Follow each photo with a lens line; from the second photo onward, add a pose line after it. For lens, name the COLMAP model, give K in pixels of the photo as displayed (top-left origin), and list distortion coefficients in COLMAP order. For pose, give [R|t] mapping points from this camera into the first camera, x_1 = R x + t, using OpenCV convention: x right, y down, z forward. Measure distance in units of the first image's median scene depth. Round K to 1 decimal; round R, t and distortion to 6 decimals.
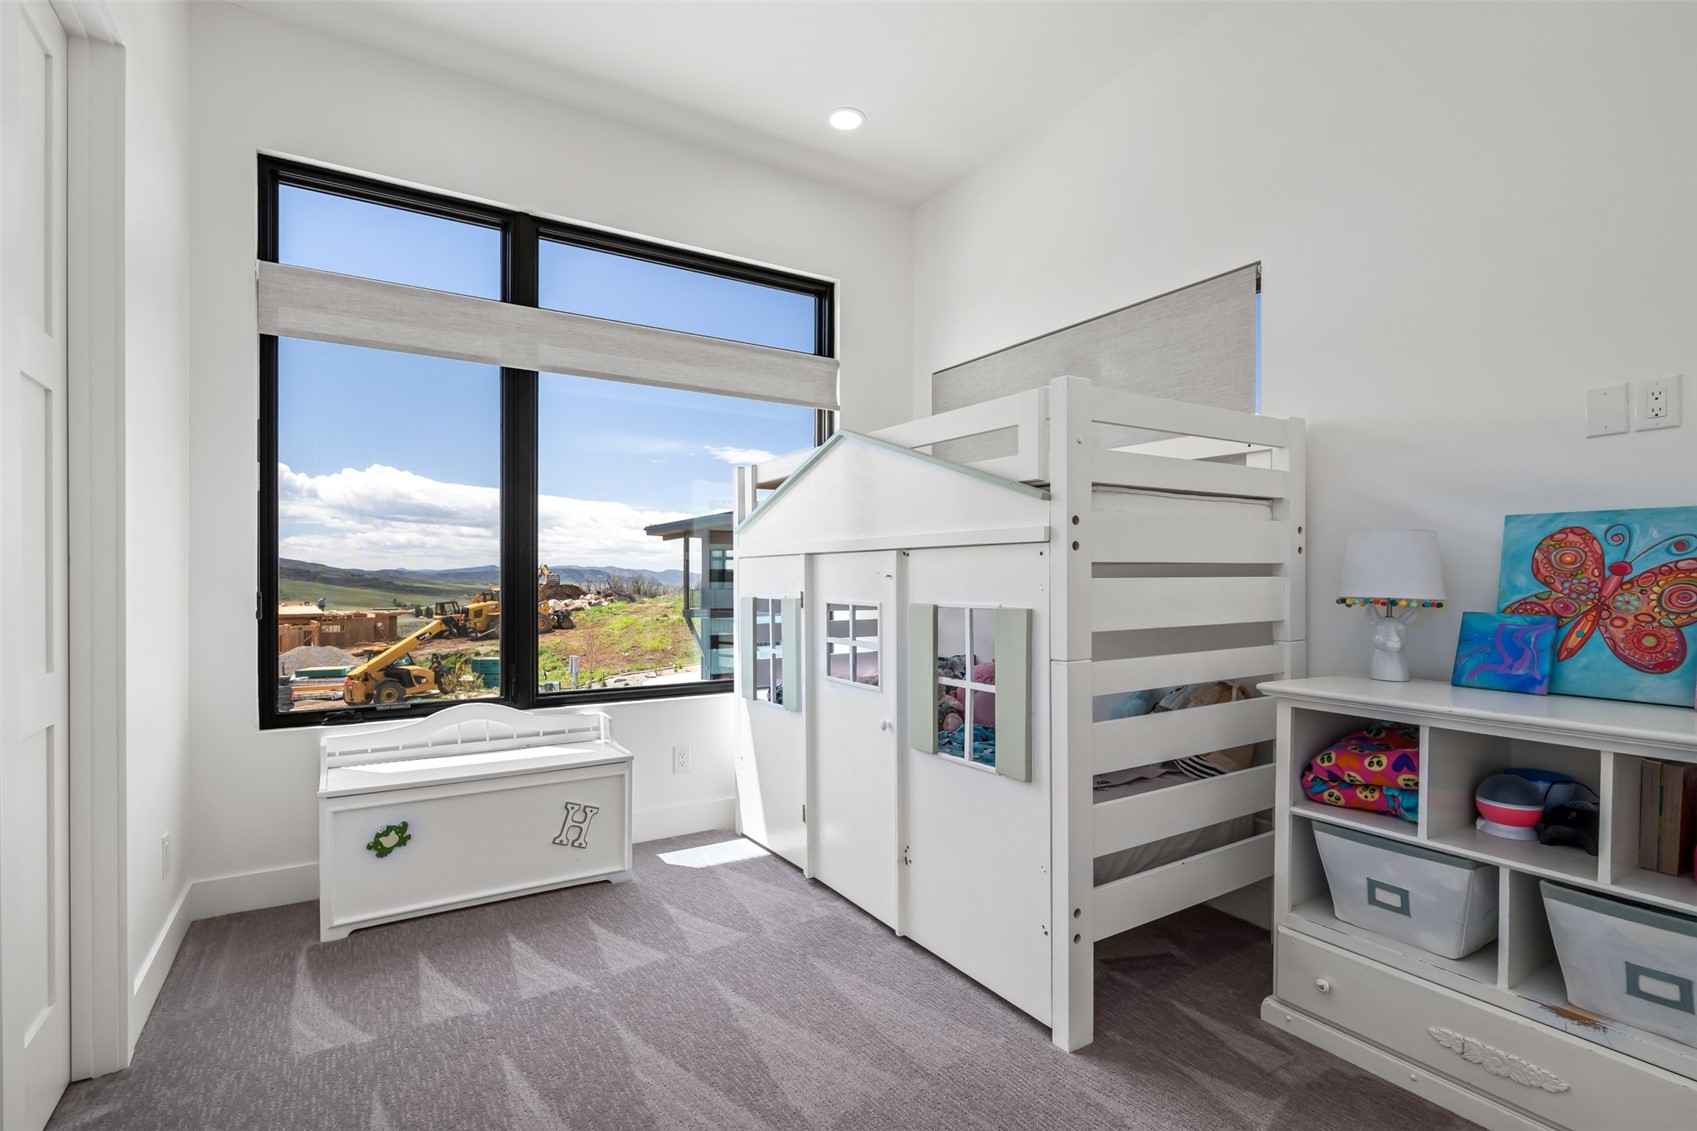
lens RADIAL K [[815.7, 0, 846.2], [0, 815.7, 574.5], [0, 0, 1]] dist [0.001526, -0.000741]
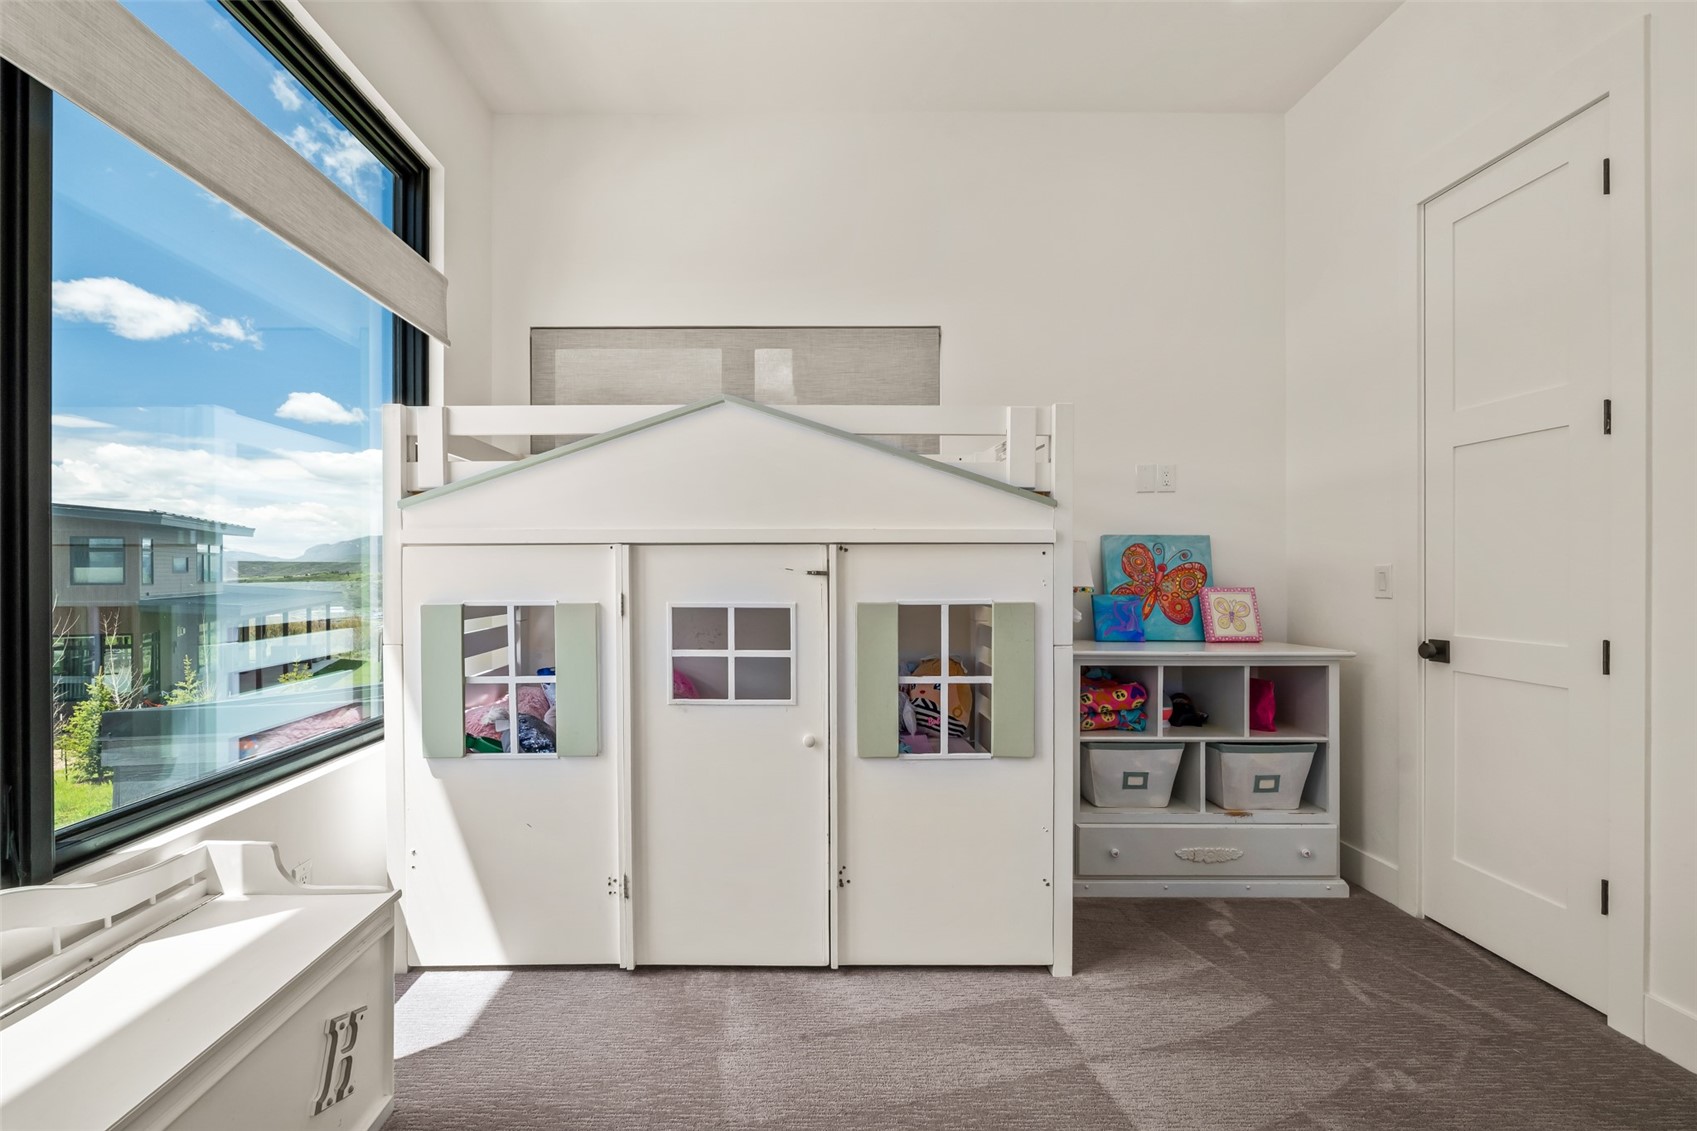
lens RADIAL K [[770.0, 0, 845.3], [0, 770.0, 571.5], [0, 0, 1]] dist [-0.005090, -0.000719]
pose [[0.524002, -0.002304, 0.851714, -0.822317], [-0.001405, 0.999993, 0.003569, -0.003867], [-0.851716, -0.003067, 0.523995, 0.676445]]
